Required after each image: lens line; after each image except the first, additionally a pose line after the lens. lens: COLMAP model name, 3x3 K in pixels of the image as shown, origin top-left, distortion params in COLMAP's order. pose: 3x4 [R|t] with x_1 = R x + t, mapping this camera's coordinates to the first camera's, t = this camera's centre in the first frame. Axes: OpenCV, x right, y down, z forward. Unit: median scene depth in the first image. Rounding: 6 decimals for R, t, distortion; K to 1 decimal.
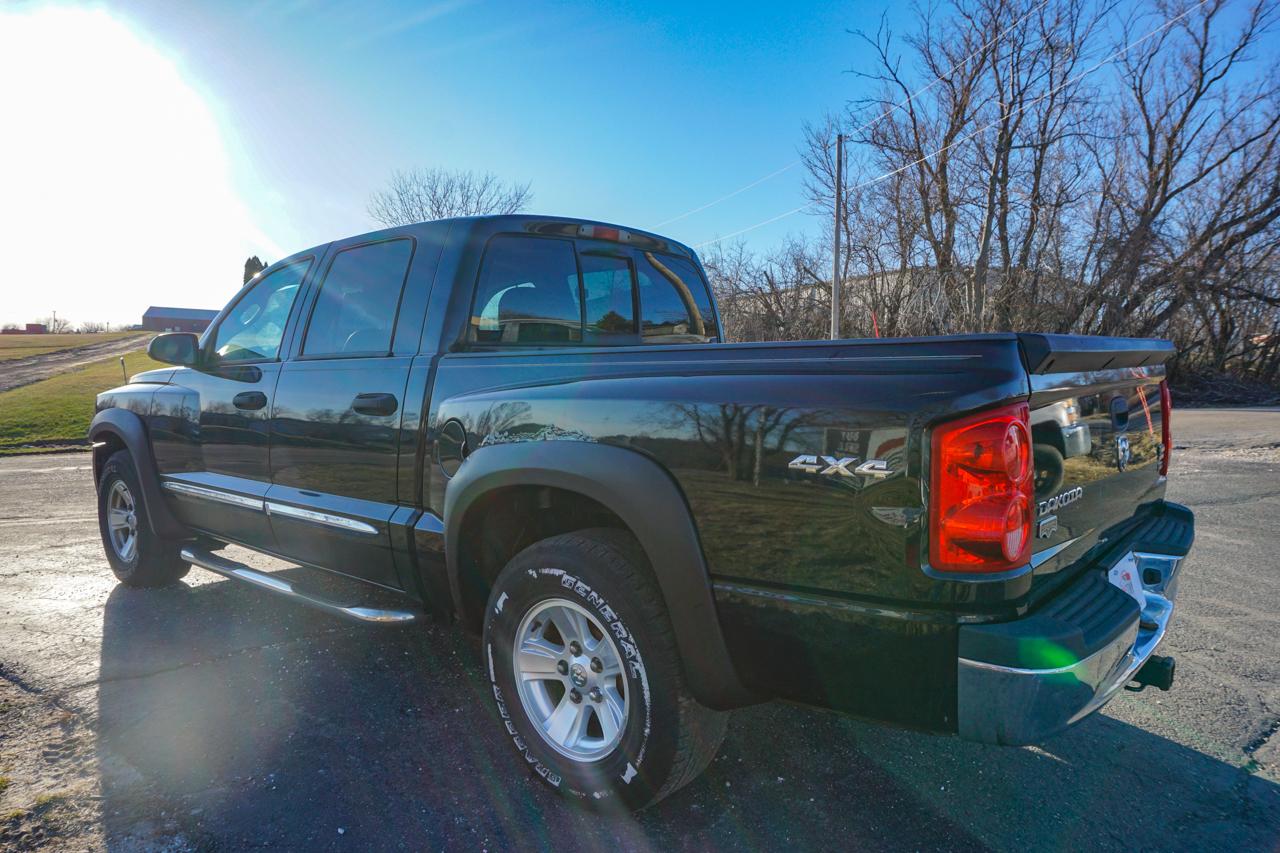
lens RADIAL K [[858.0, 0, 635.9], [0, 858.0, 430.0], [0, 0, 1]] dist [-0.039055, 0.030726]
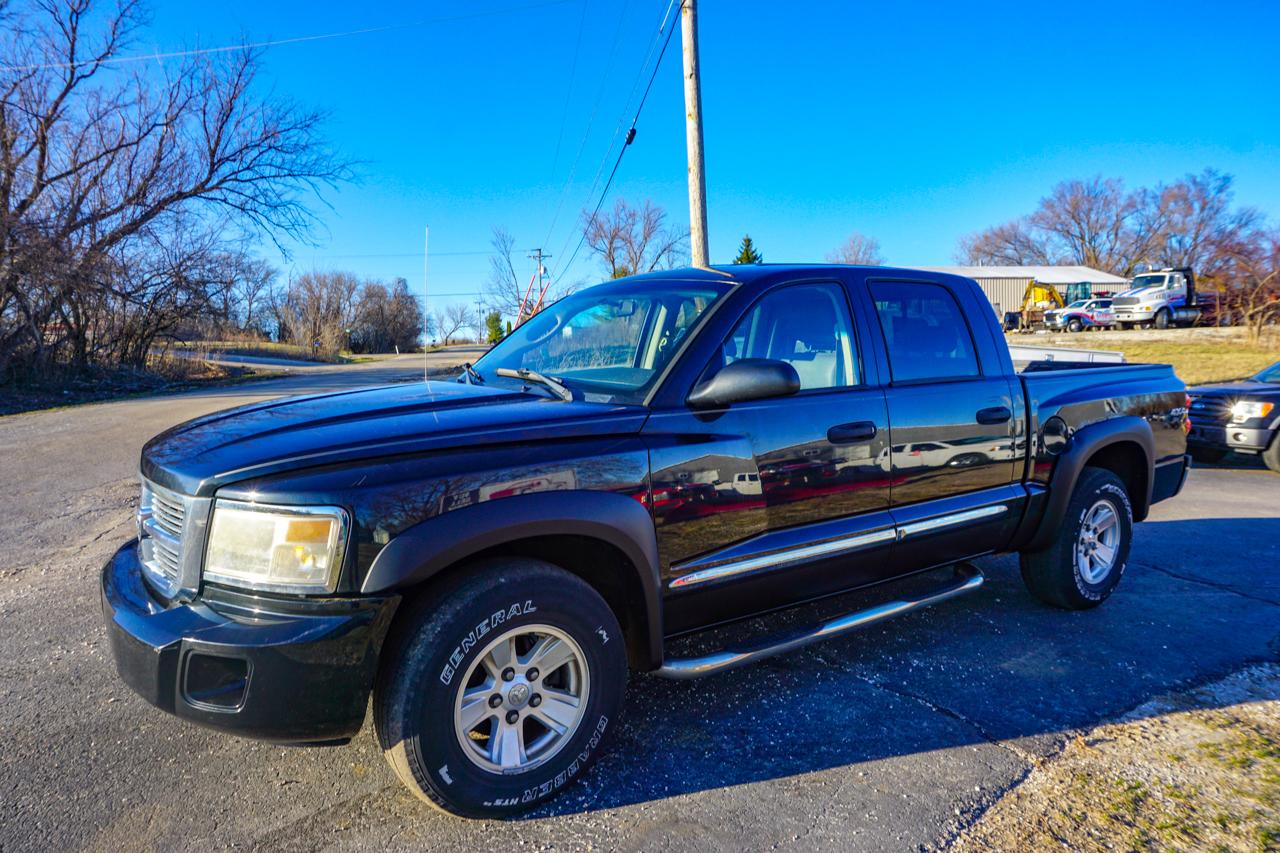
lens RADIAL K [[858.0, 0, 631.0], [0, 858.0, 422.1], [0, 0, 1]] dist [-0.039055, 0.030726]
pose [[0.230701, -0.091364, 0.968726, -0.200149], [0.083082, 0.993796, 0.073943, -0.019263], [-0.969471, 0.063425, 0.236861, 0.143281]]
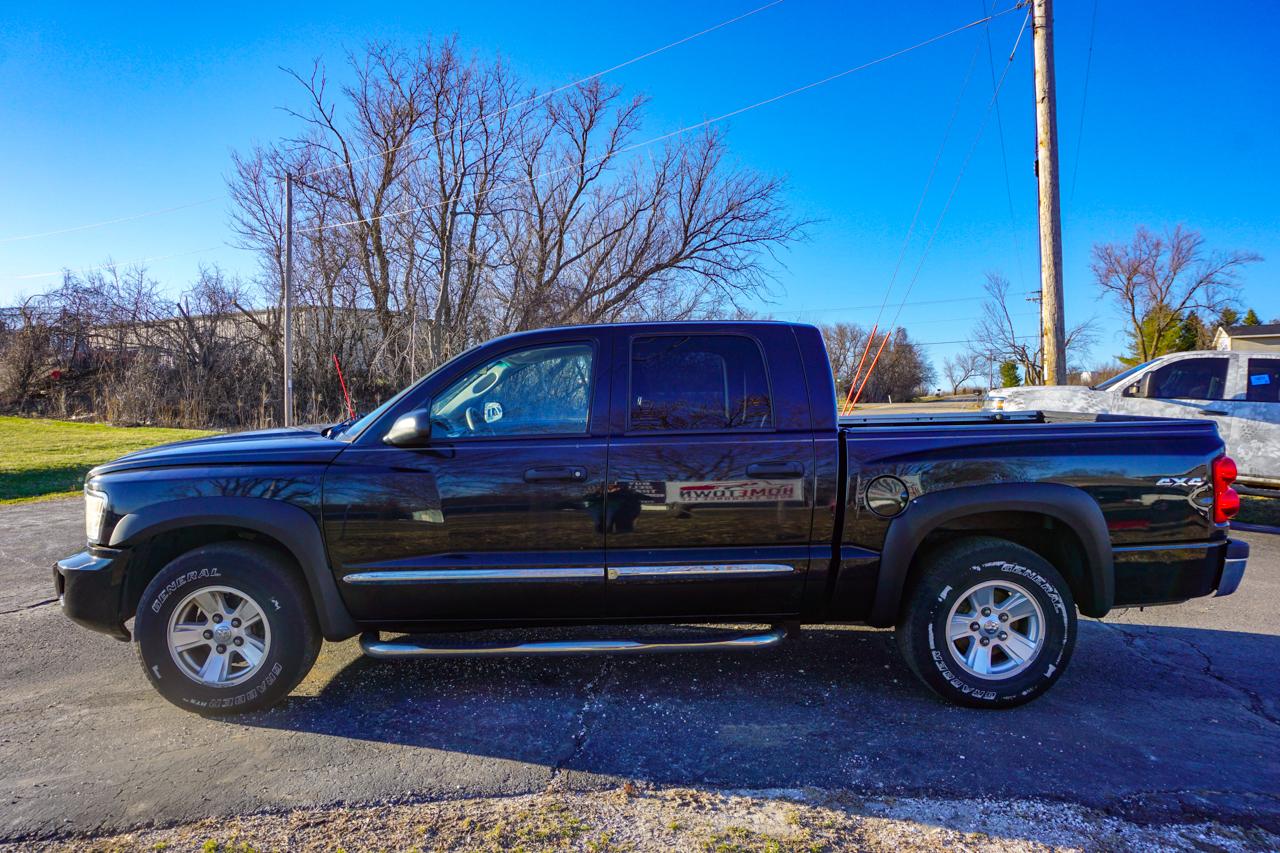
lens RADIAL K [[858.0, 0, 634.7], [0, 858.0, 426.2], [0, 0, 1]] dist [-0.039055, 0.030726]
pose [[0.737694, -0.029241, 0.674502, -0.153758], [0.059702, 0.997973, -0.022031, -0.009299], [-0.672490, 0.056521, 0.737945, 0.022380]]
